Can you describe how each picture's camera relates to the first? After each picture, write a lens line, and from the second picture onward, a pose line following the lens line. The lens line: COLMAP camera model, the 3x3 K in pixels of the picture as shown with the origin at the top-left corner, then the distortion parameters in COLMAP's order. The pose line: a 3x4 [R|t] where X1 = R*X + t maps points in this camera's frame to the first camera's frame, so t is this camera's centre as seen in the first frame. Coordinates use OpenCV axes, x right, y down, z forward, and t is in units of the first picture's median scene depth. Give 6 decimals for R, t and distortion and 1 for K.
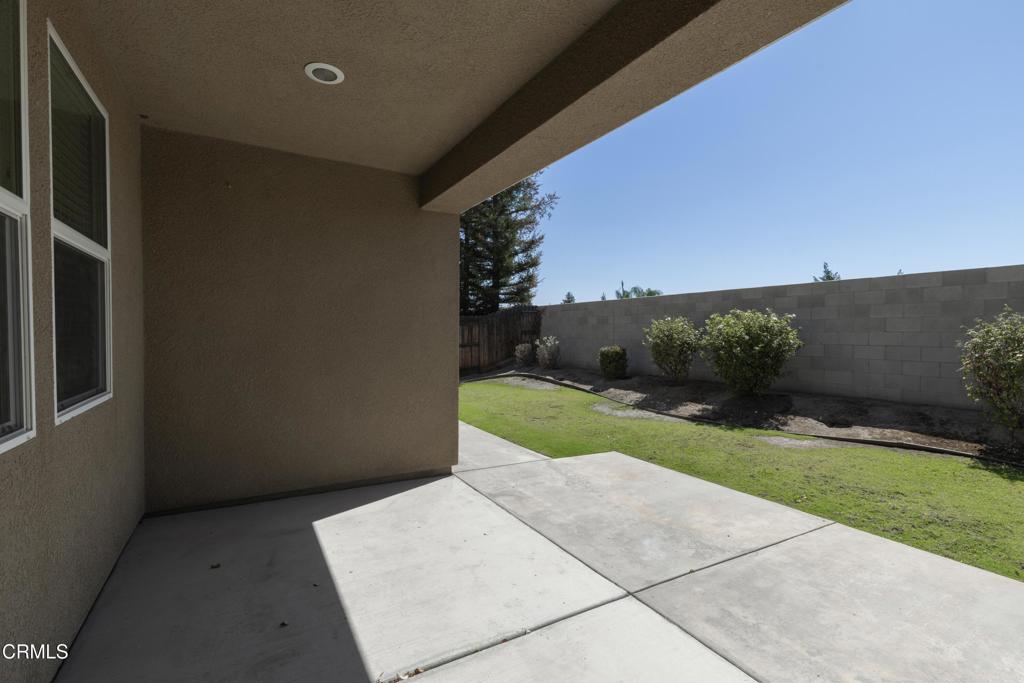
lens RADIAL K [[460.6, 0, 513.5], [0, 460.6, 342.2], [0, 0, 1]] dist [0.009092, -0.000914]
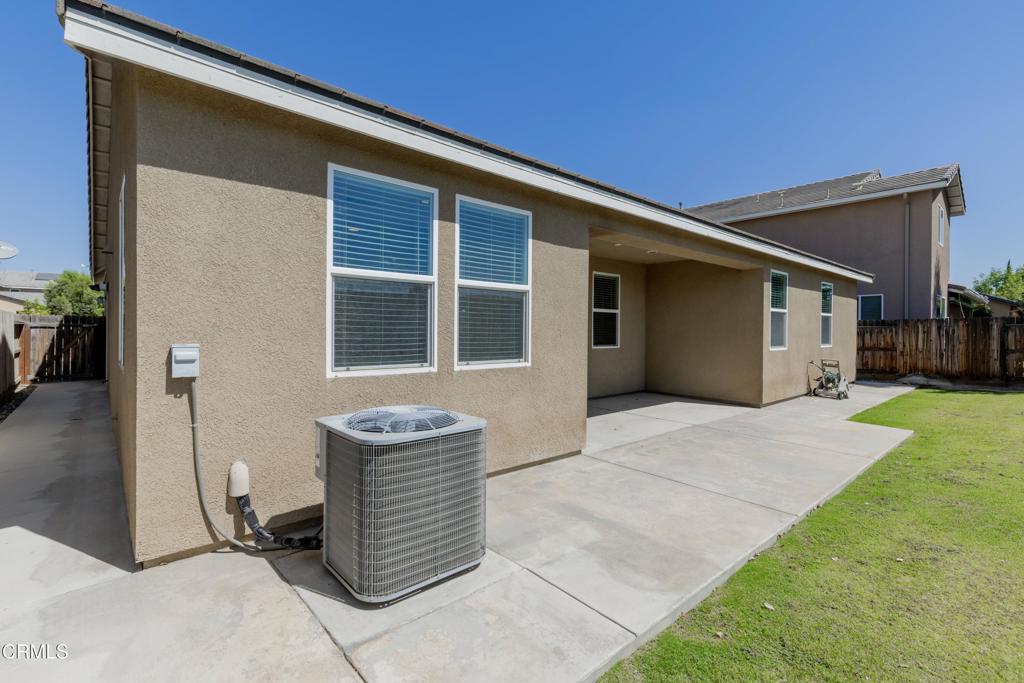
lens RADIAL K [[460.6, 0, 512.8], [0, 460.6, 330.7], [0, 0, 1]] dist [0.009092, -0.000914]
pose [[0.193019, -0.001622, -0.981194, 0.929947], [-0.028049, 0.999581, -0.007170, 0.010167], [0.980794, 0.028905, 0.192893, -0.210323]]
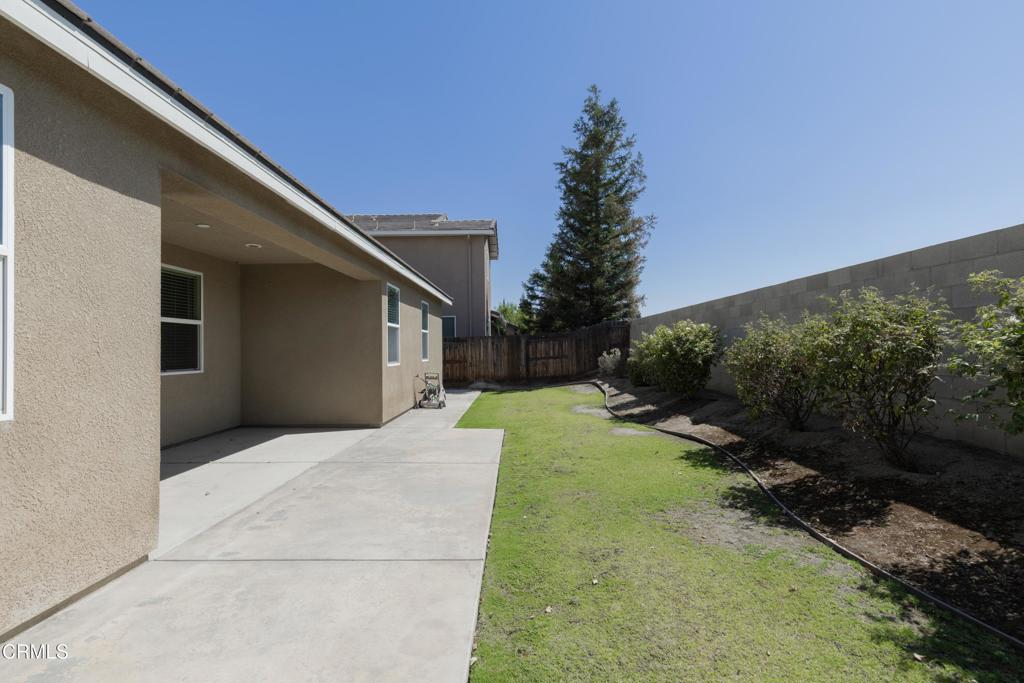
lens RADIAL K [[460.6, 0, 511.6], [0, 460.6, 341.0], [0, 0, 1]] dist [0.009092, -0.000914]
pose [[0.858960, -0.026410, -0.511361, 0.743726], [0.007986, 0.999238, -0.038193, 0.016988], [0.511980, 0.028722, 0.858517, -0.157245]]
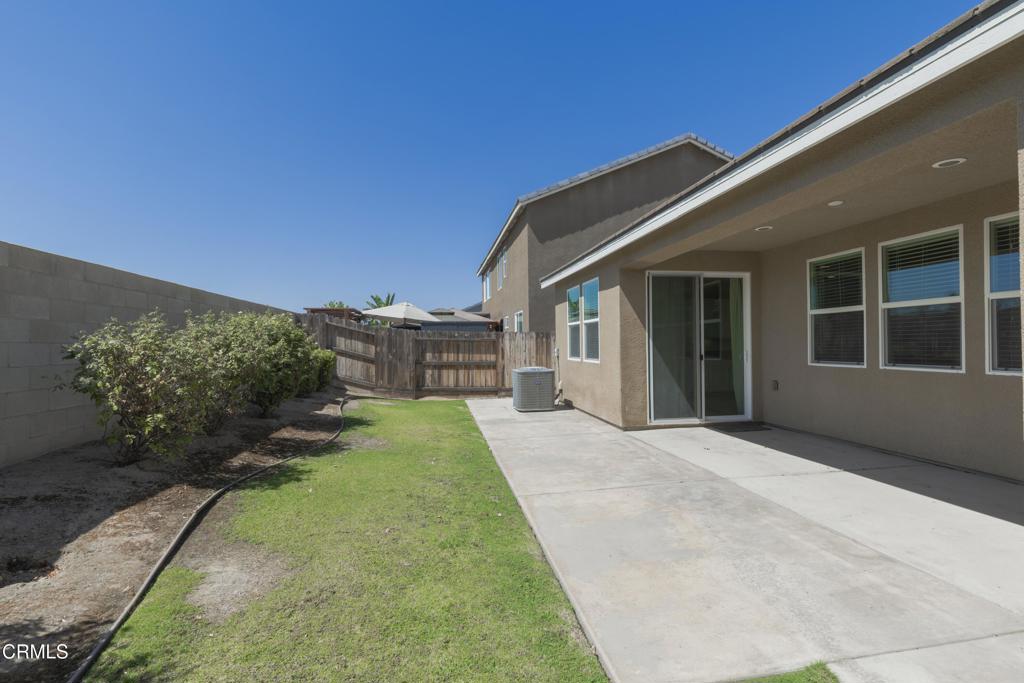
lens RADIAL K [[460.6, 0, 512.1], [0, 460.6, 343.8], [0, 0, 1]] dist [0.009092, -0.000914]
pose [[-0.934953, 0.006458, 0.354713, 0.133265], [0.014573, 0.999689, 0.020212, -0.018001], [-0.354473, 0.024067, -0.934757, 1.020550]]
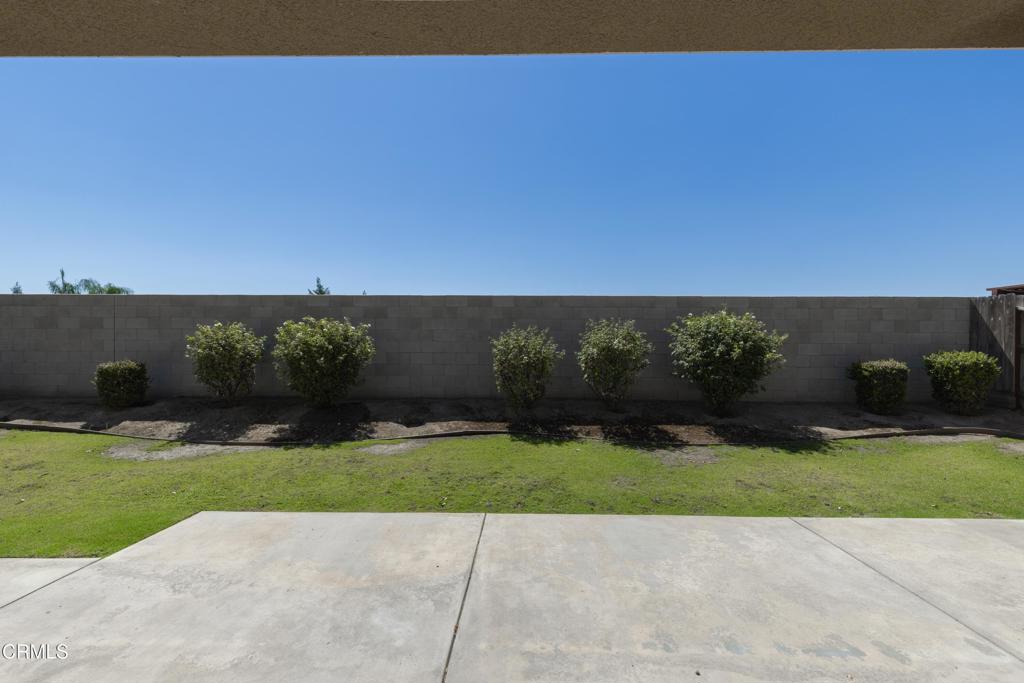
lens RADIAL K [[460.6, 0, 515.7], [0, 460.6, 340.8], [0, 0, 1]] dist [0.009092, -0.000914]
pose [[0.524815, 0.001601, 0.851215, -0.100429], [0.016334, 0.999795, -0.011951, -0.004987], [-0.851059, 0.020176, 0.524682, 0.168273]]
